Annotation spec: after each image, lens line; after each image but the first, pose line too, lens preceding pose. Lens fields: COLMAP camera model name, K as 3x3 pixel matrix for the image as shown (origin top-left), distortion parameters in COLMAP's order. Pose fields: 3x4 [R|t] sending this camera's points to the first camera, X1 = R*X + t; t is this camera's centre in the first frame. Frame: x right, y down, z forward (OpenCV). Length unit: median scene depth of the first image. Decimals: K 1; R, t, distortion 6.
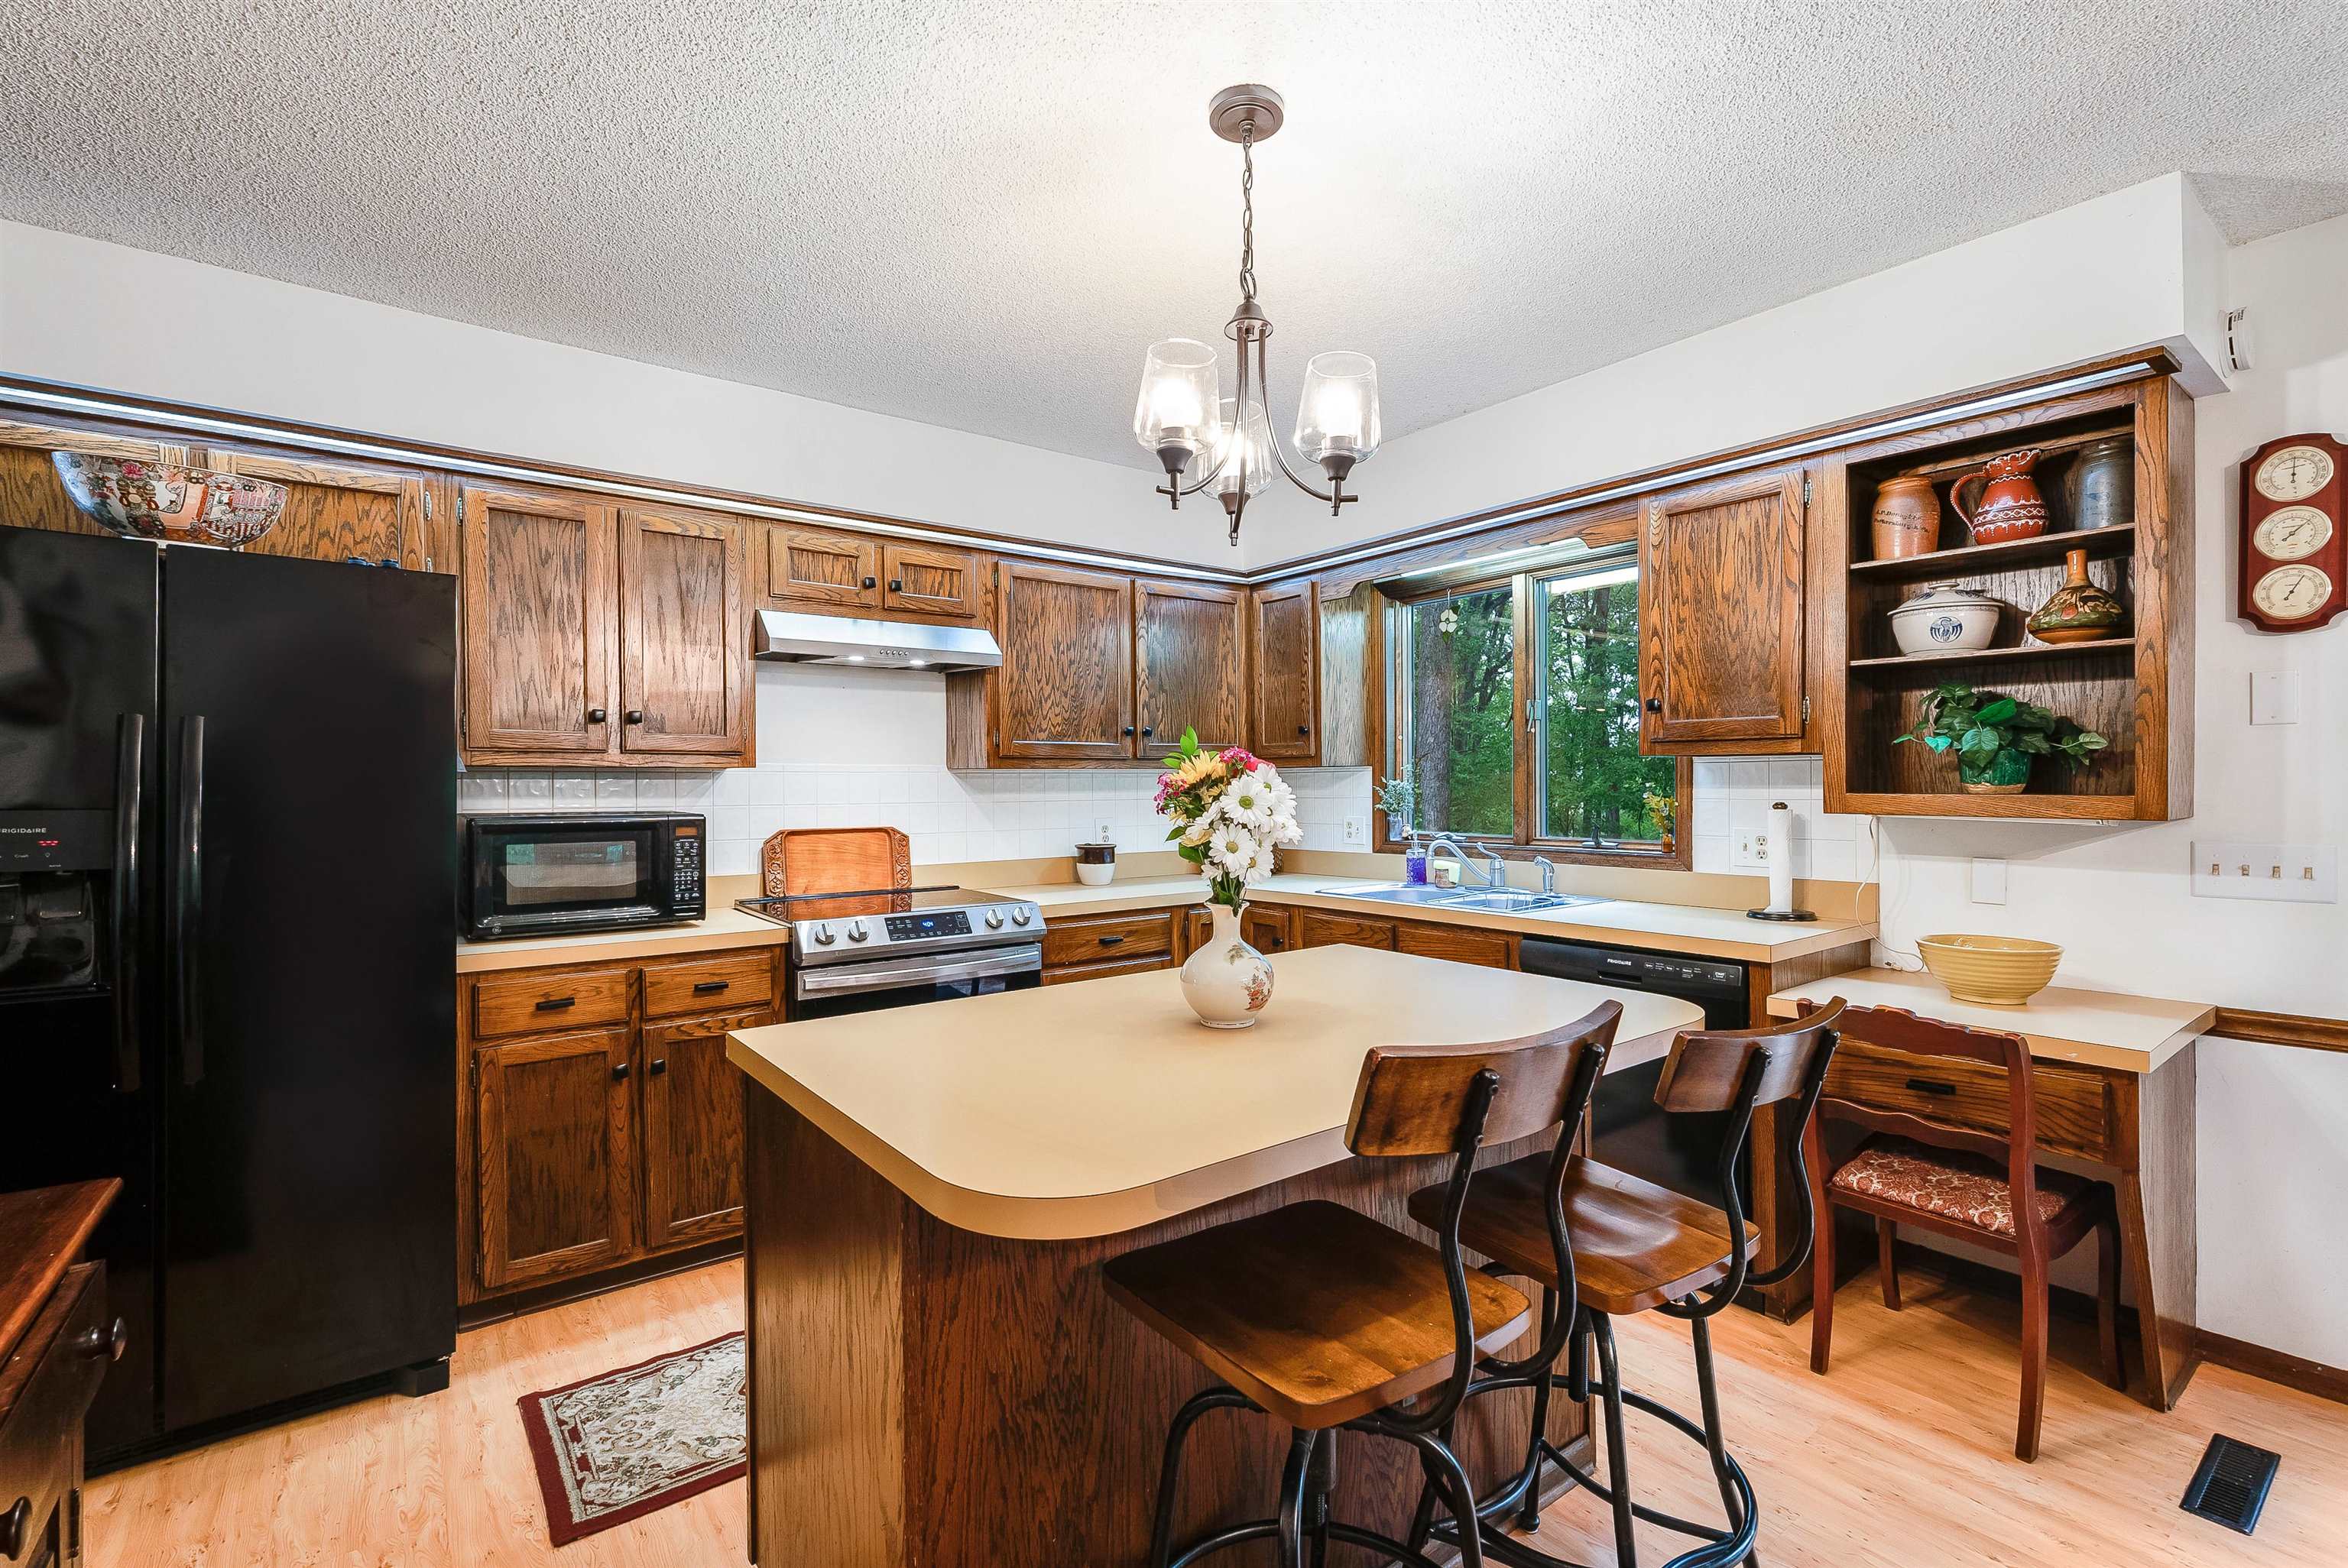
lens RADIAL K [[1043.6, 0, 1174.0], [0, 1043.6, 784.0], [0, 0, 1]] dist [0.000335, 0.000025]
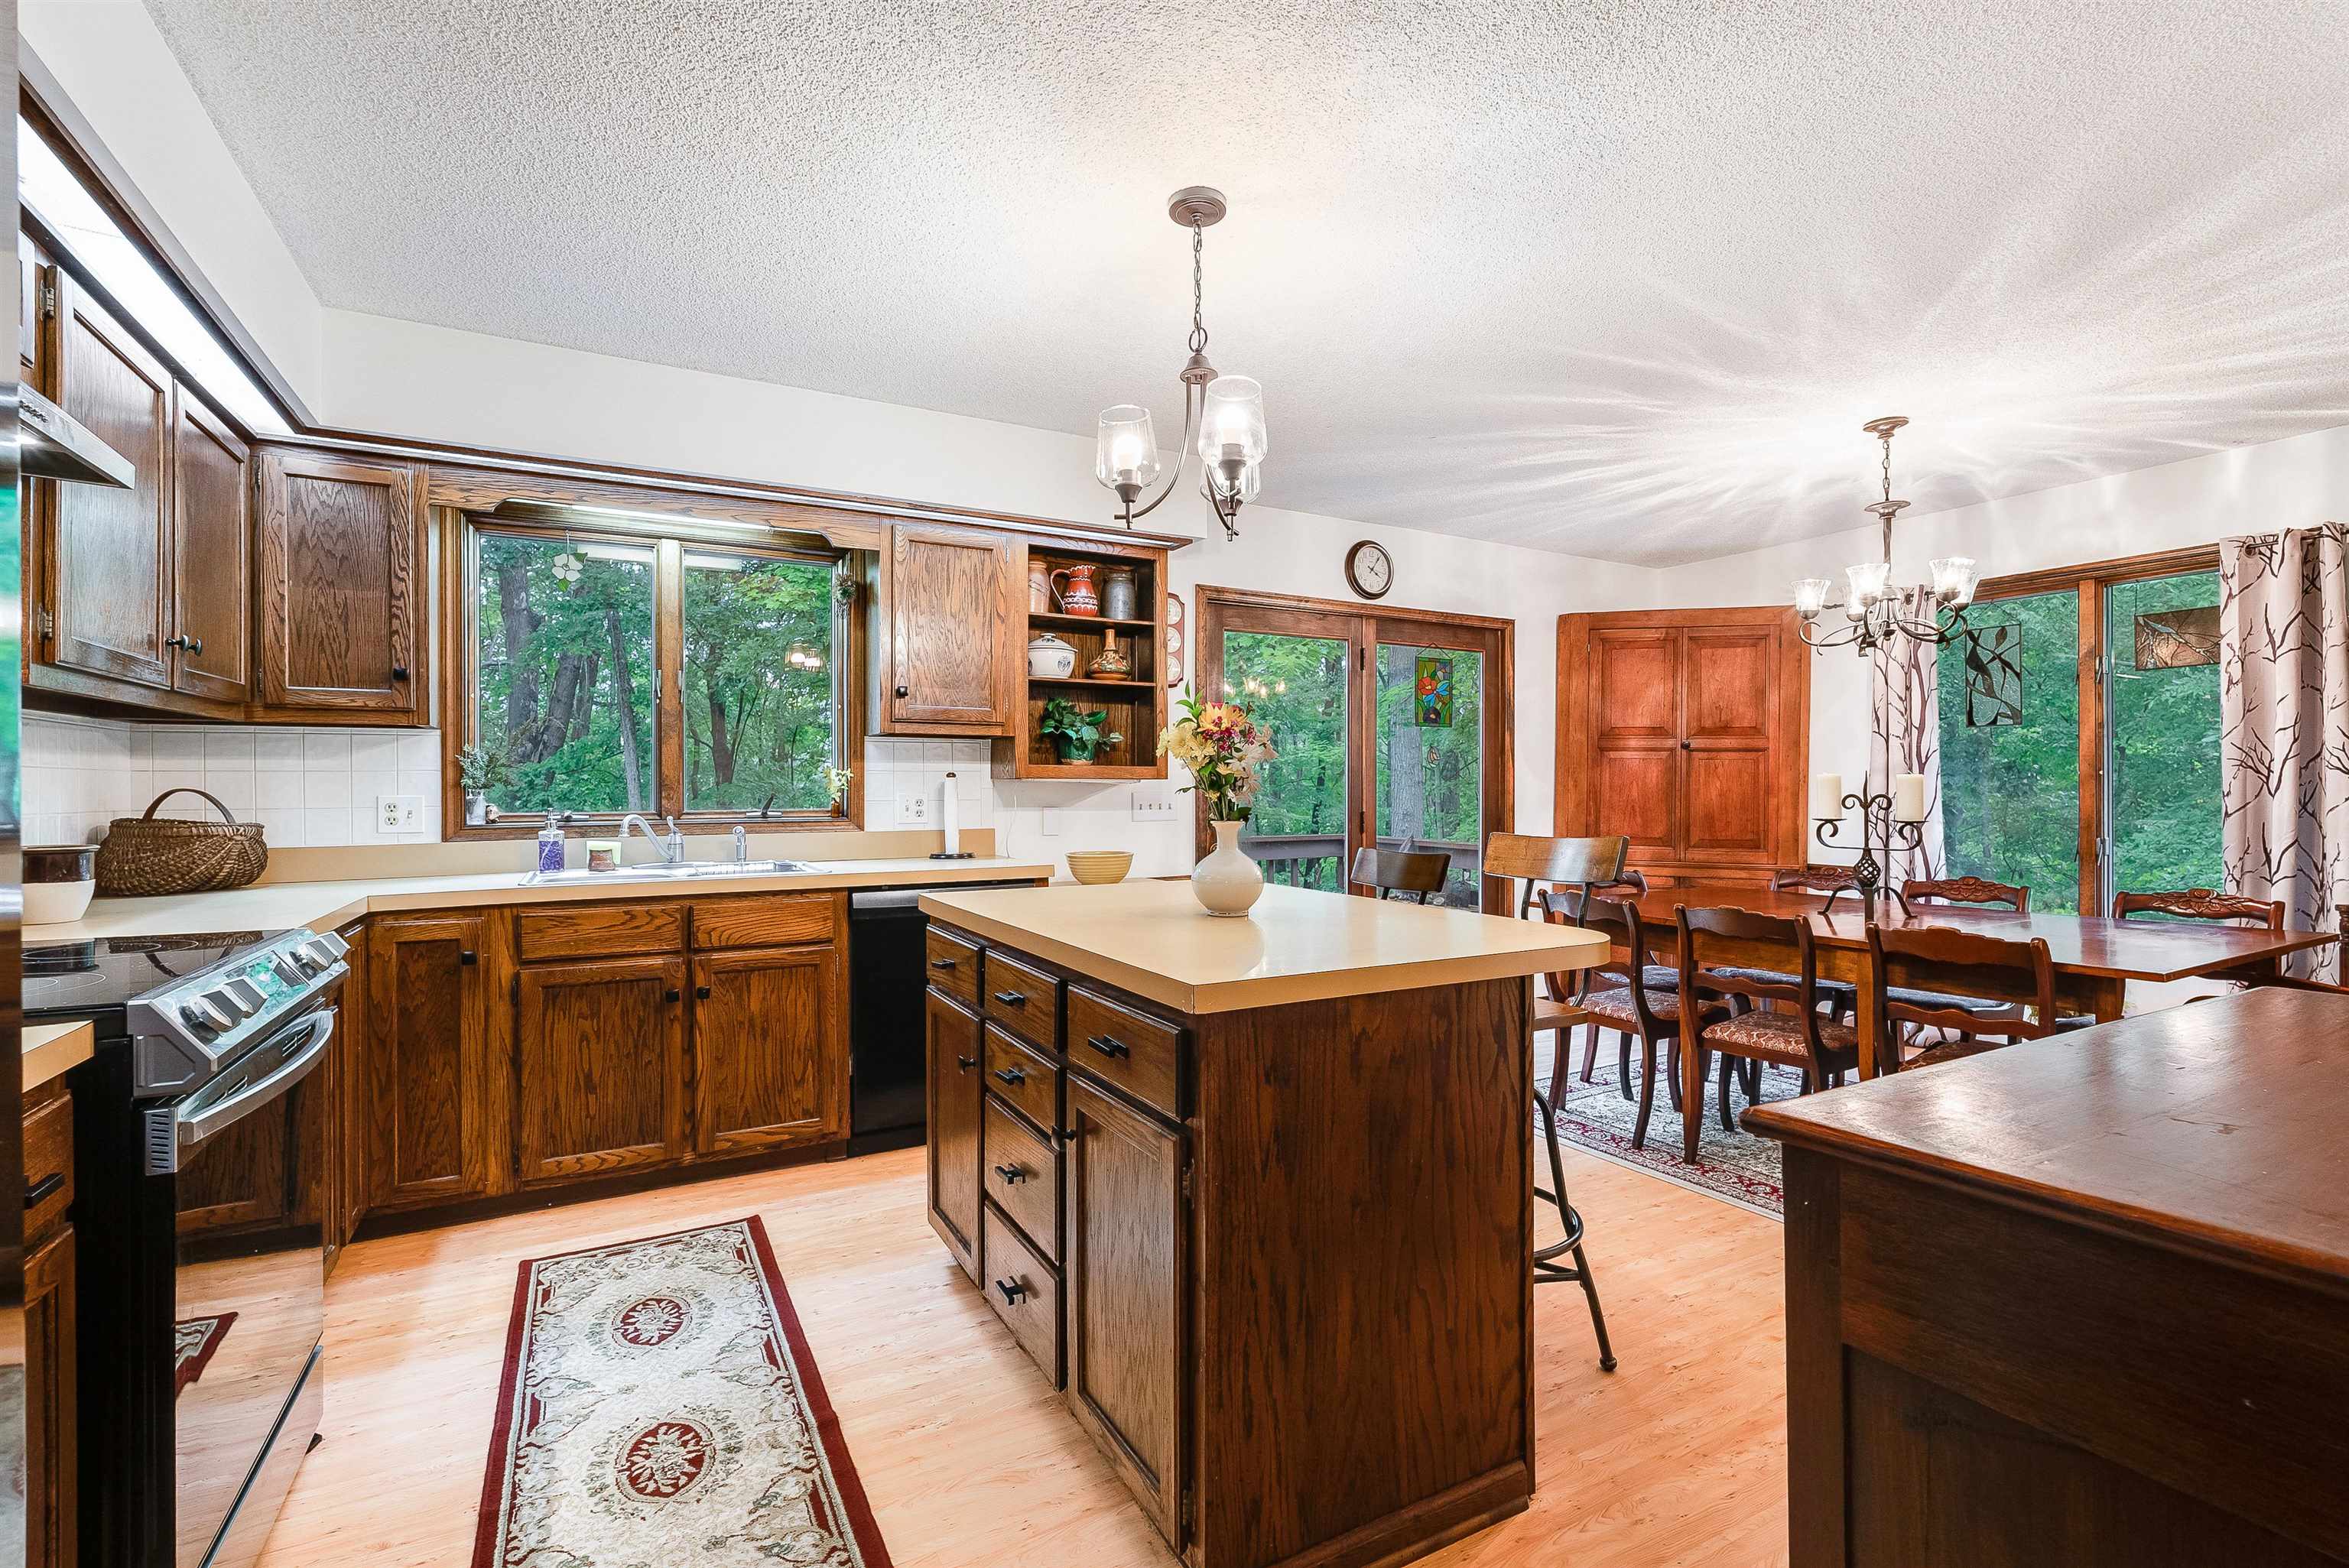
lens RADIAL K [[1044.1, 0, 1174.5], [0, 1044.1, 784.0], [0, 0, 1]] dist [0.000335, 0.000025]
pose [[0.151958, 0.005584, 0.988371, -0.719013], [-0.000248, 0.999984, -0.005612, 0.040154], [-0.988387, 0.000608, 0.151957, 0.508597]]
